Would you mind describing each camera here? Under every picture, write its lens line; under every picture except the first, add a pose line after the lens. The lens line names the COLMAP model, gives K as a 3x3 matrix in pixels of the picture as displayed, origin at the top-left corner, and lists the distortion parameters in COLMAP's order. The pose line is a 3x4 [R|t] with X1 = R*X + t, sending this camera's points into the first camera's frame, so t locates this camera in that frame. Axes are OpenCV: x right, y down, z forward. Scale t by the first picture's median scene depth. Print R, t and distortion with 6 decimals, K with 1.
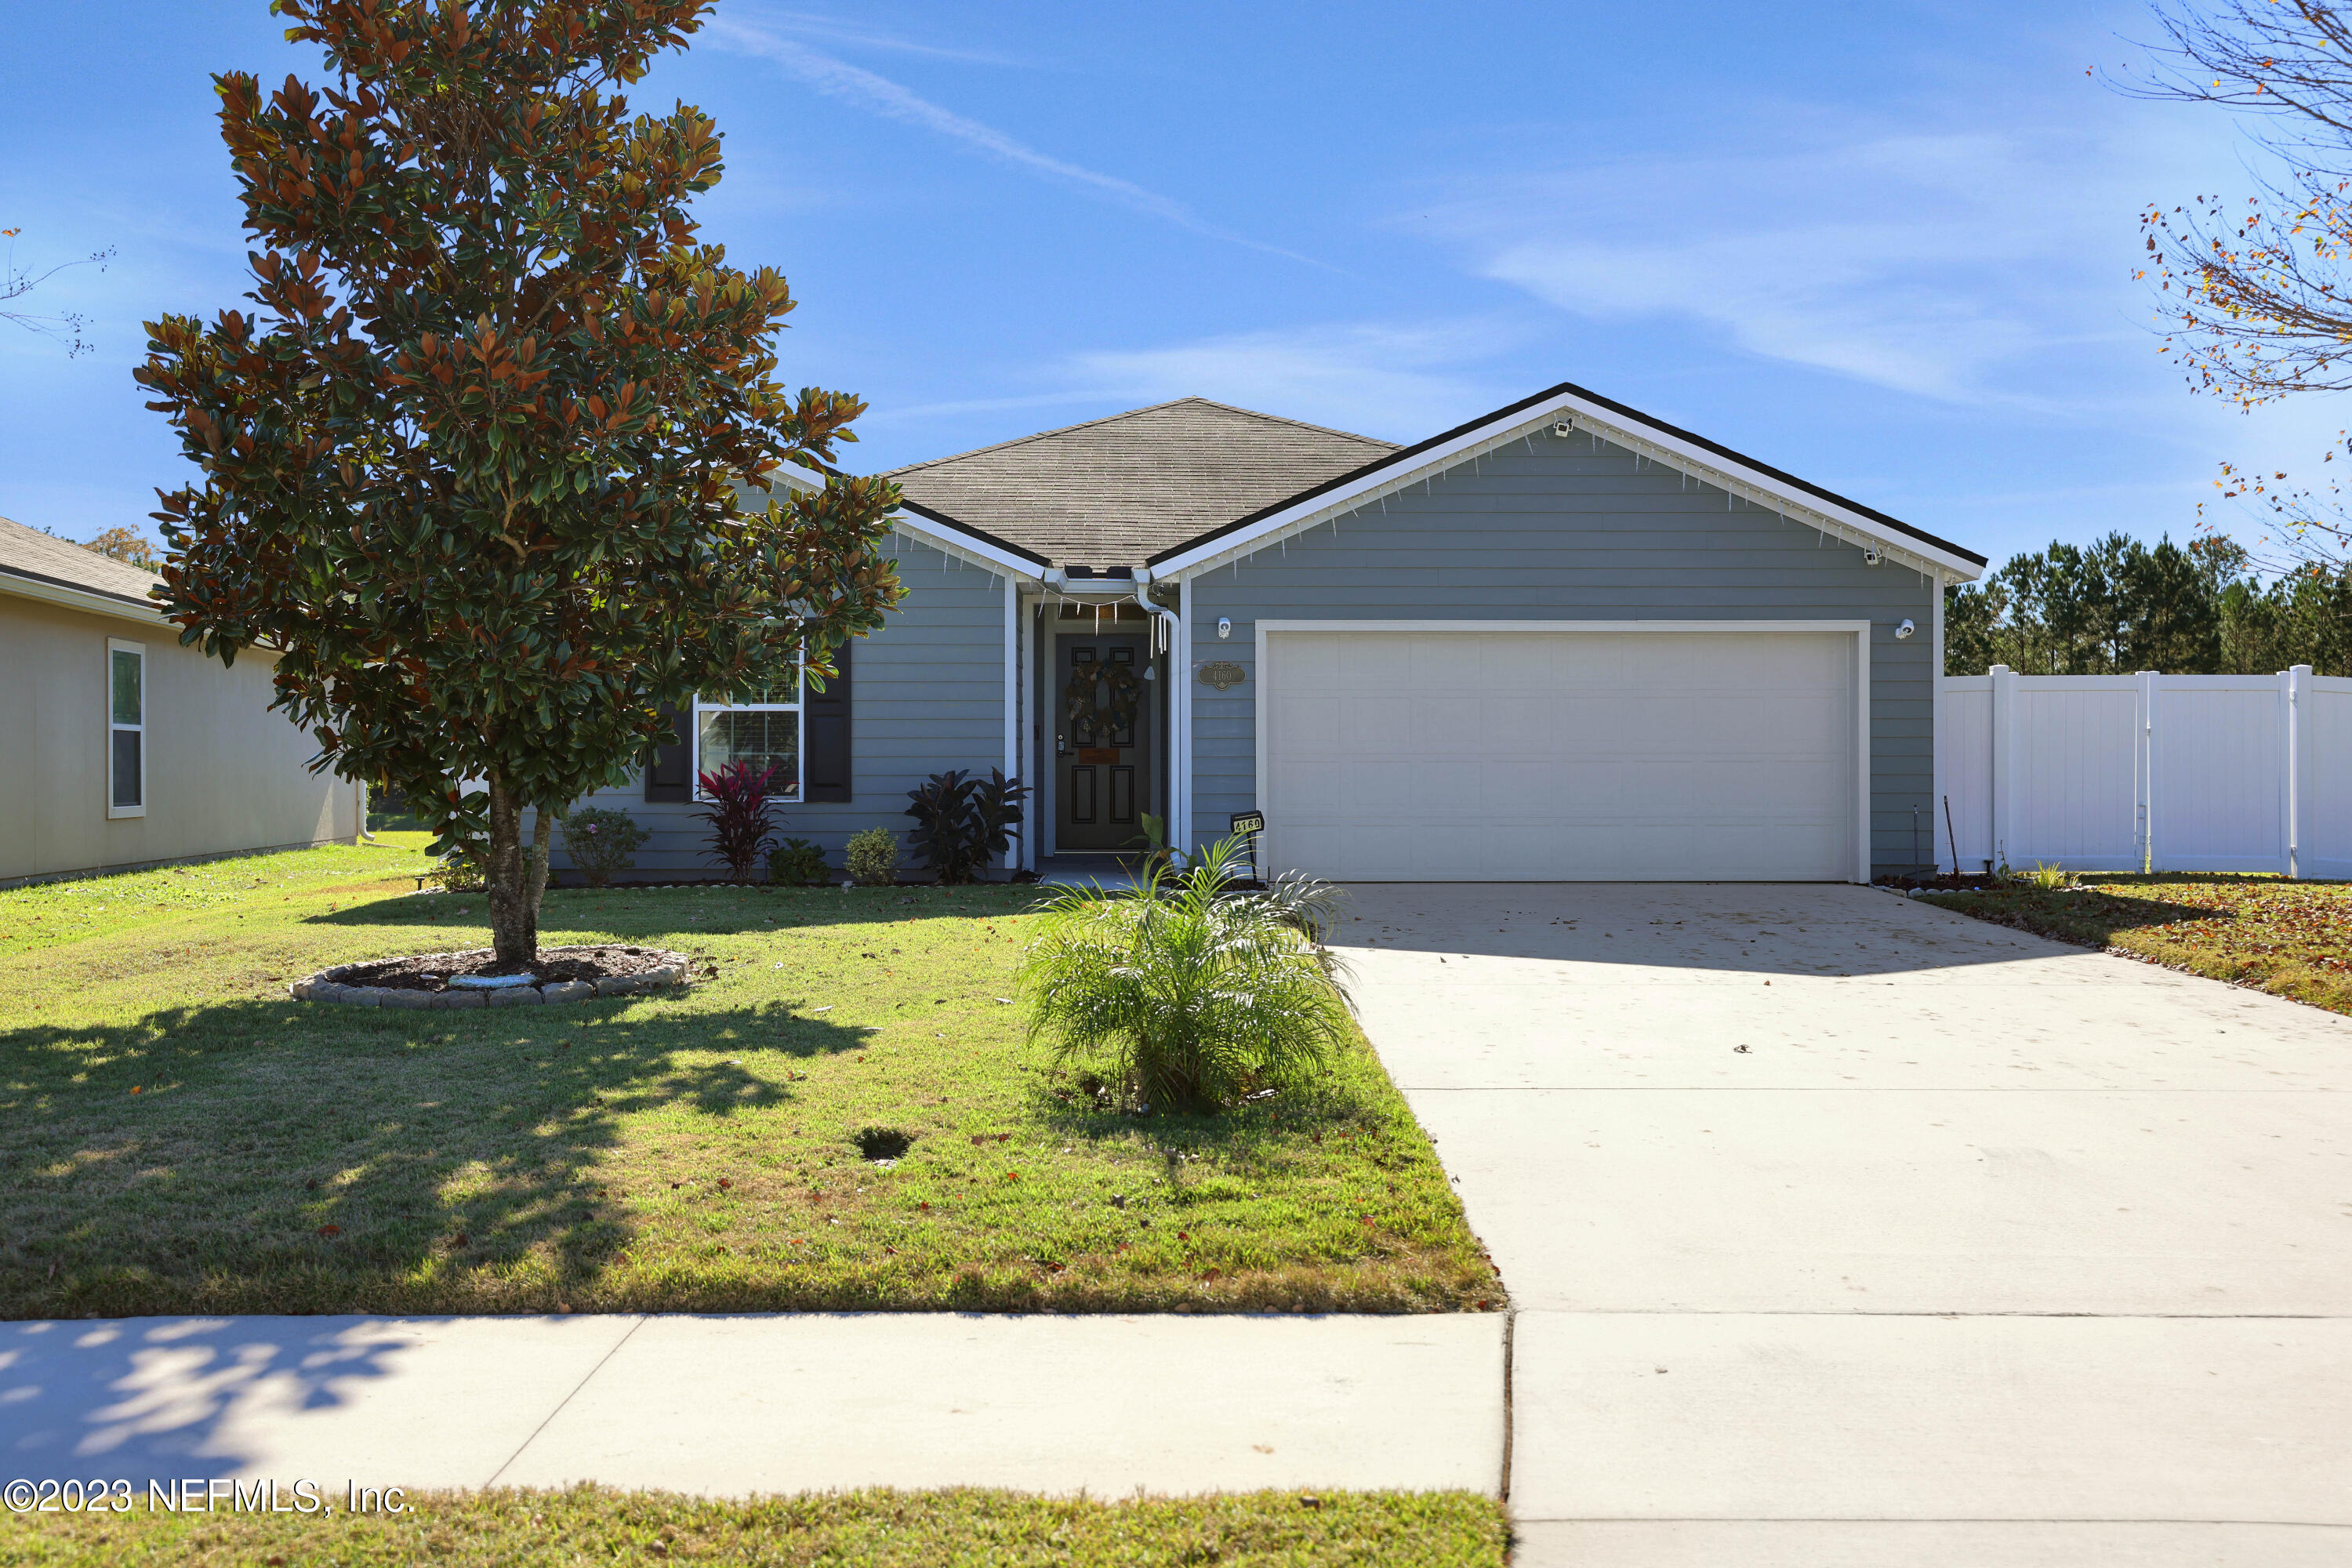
lens RADIAL K [[2406.4, 0, 1174.4], [0, 2406.4, 785.0], [0, 0, 1]] dist [0.022372, 0.000000]
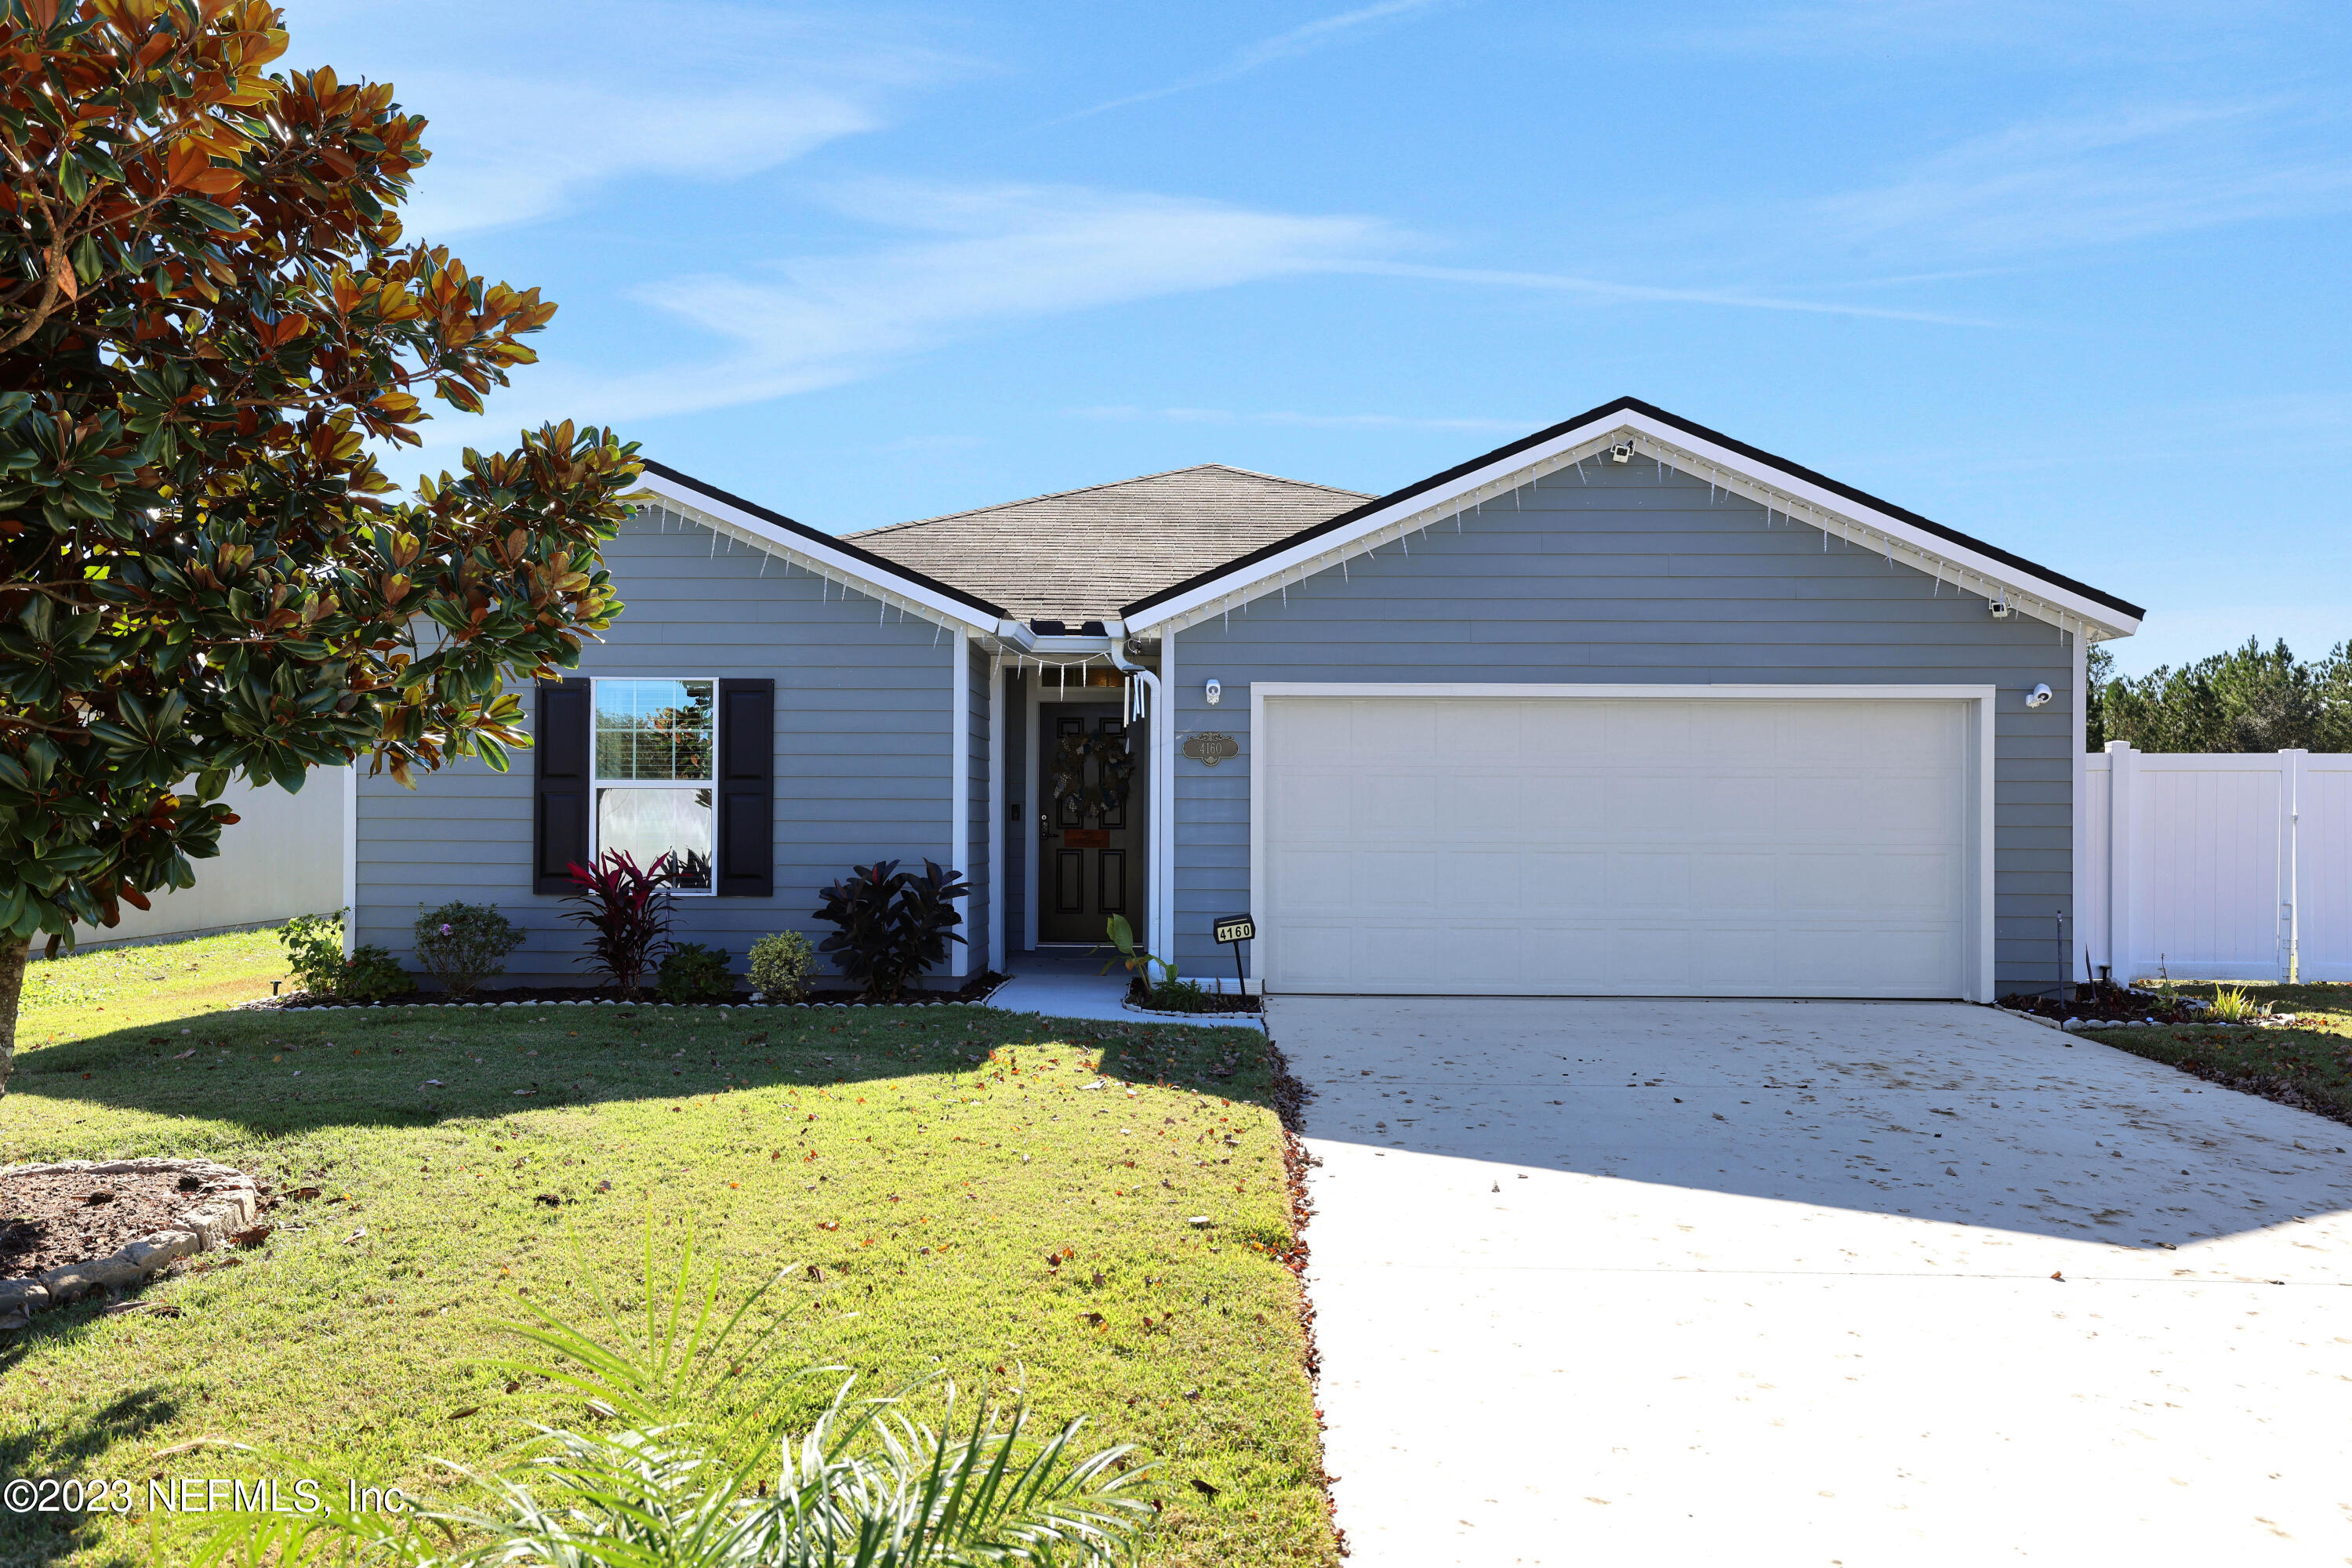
lens RADIAL K [[1696.7, 0, 1179.9], [0, 1696.7, 804.0], [0, 0, 1]] dist [-0.001252, -0.000716]
pose [[0.998754, 0.005296, -0.049623, 0.038565], [-0.006088, 0.999856, -0.015812, -0.016784], [0.049532, 0.016094, 0.998643, 0.409163]]
